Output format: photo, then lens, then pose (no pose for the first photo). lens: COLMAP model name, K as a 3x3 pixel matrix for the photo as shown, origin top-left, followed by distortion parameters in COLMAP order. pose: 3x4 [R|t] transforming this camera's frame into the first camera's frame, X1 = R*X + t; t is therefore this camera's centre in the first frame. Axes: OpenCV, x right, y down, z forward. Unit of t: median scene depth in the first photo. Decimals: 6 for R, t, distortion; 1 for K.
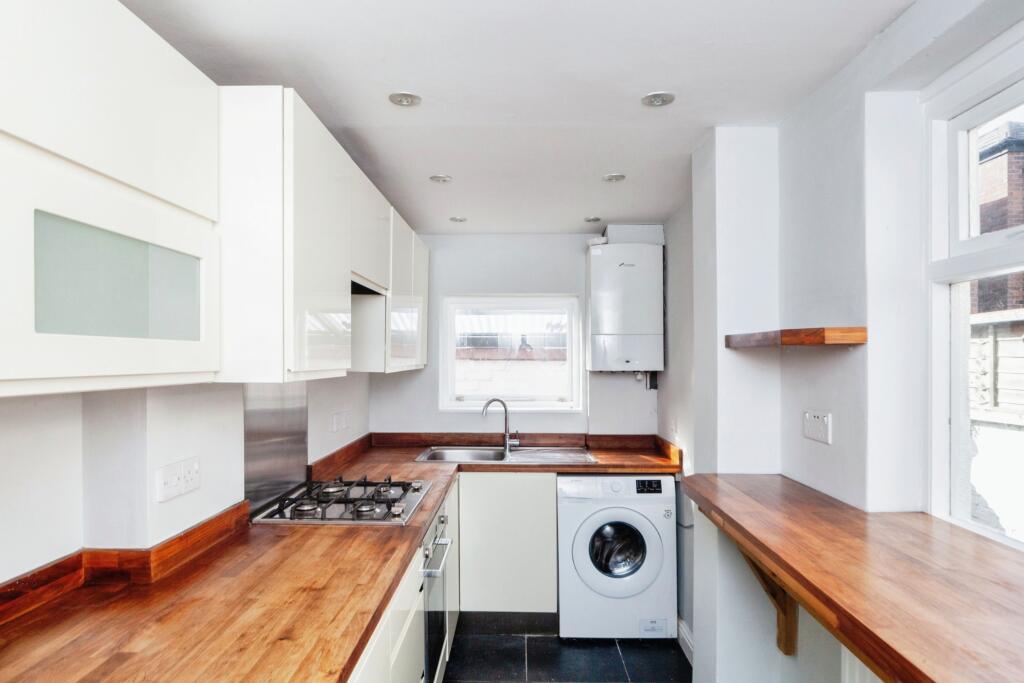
lens RADIAL K [[602.3, 0, 512.0], [0, 602.3, 341.5], [0, 0, 1]] dist [-0.002049, 0.000956]
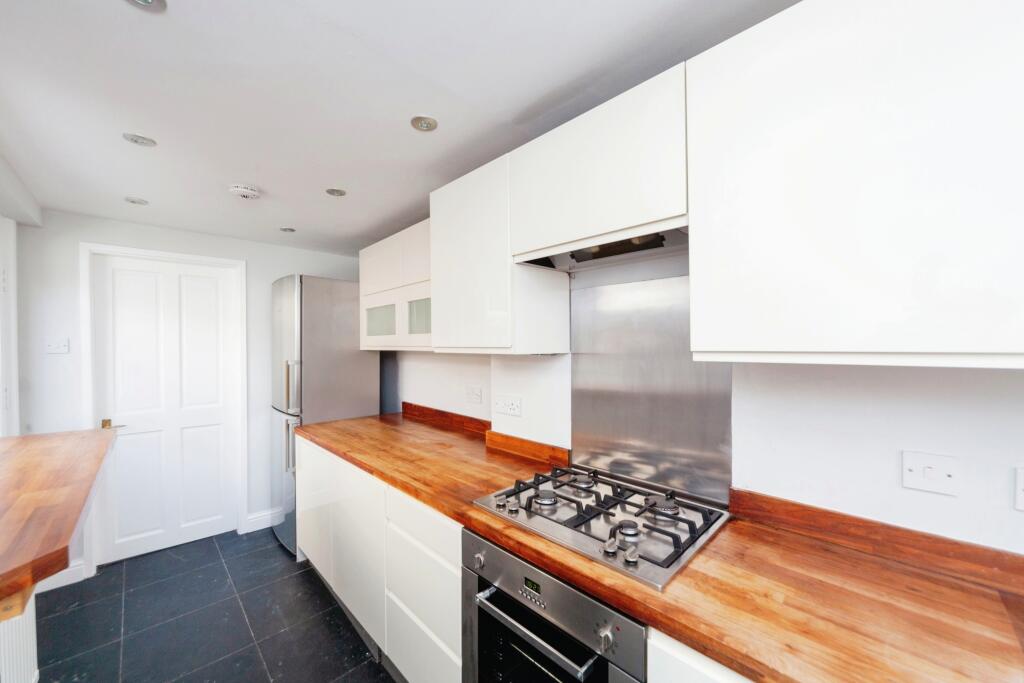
lens RADIAL K [[384.5, 0, 512.0], [0, 384.5, 341.5], [0, 0, 1]] dist [0.000099, 0.000006]
pose [[-0.699669, -0.018374, -0.714231, 0.191503], [0.008033, 0.999404, -0.033579, 0.046811], [0.714422, -0.029231, -0.699104, 1.211082]]
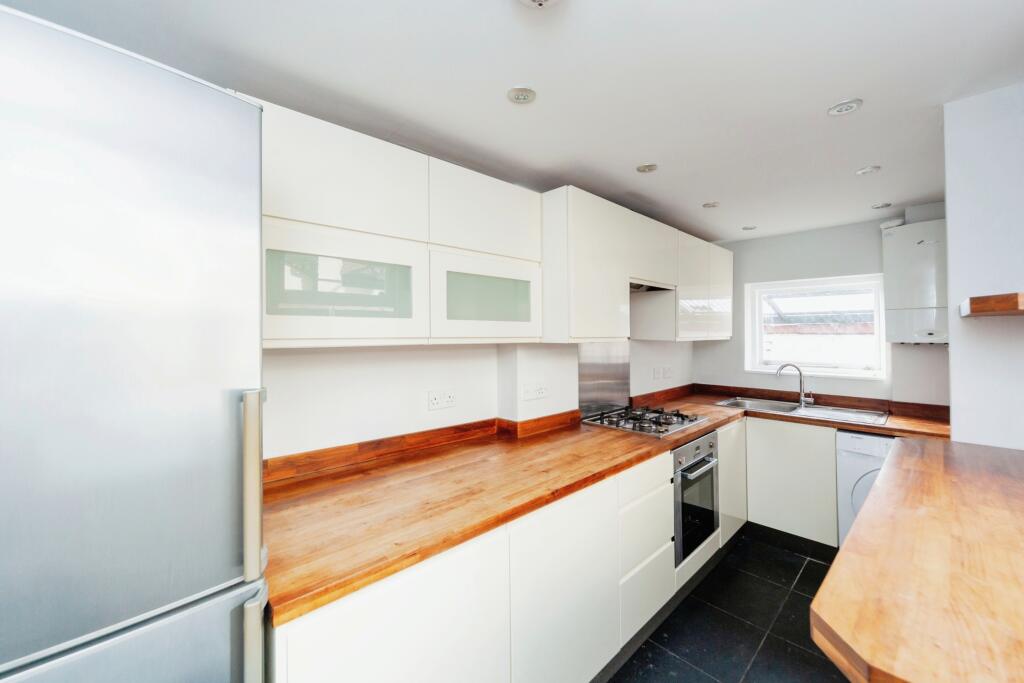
lens RADIAL K [[404.5, 0, 513.0], [0, 404.5, 317.4], [0, 0, 1]] dist [-0.000241, 0.000010]
pose [[0.708939, -0.031293, -0.704575, 0.239320], [0.020871, 0.999508, -0.023392, 0.008339], [0.704960, 0.001878, 0.709244, -0.007077]]
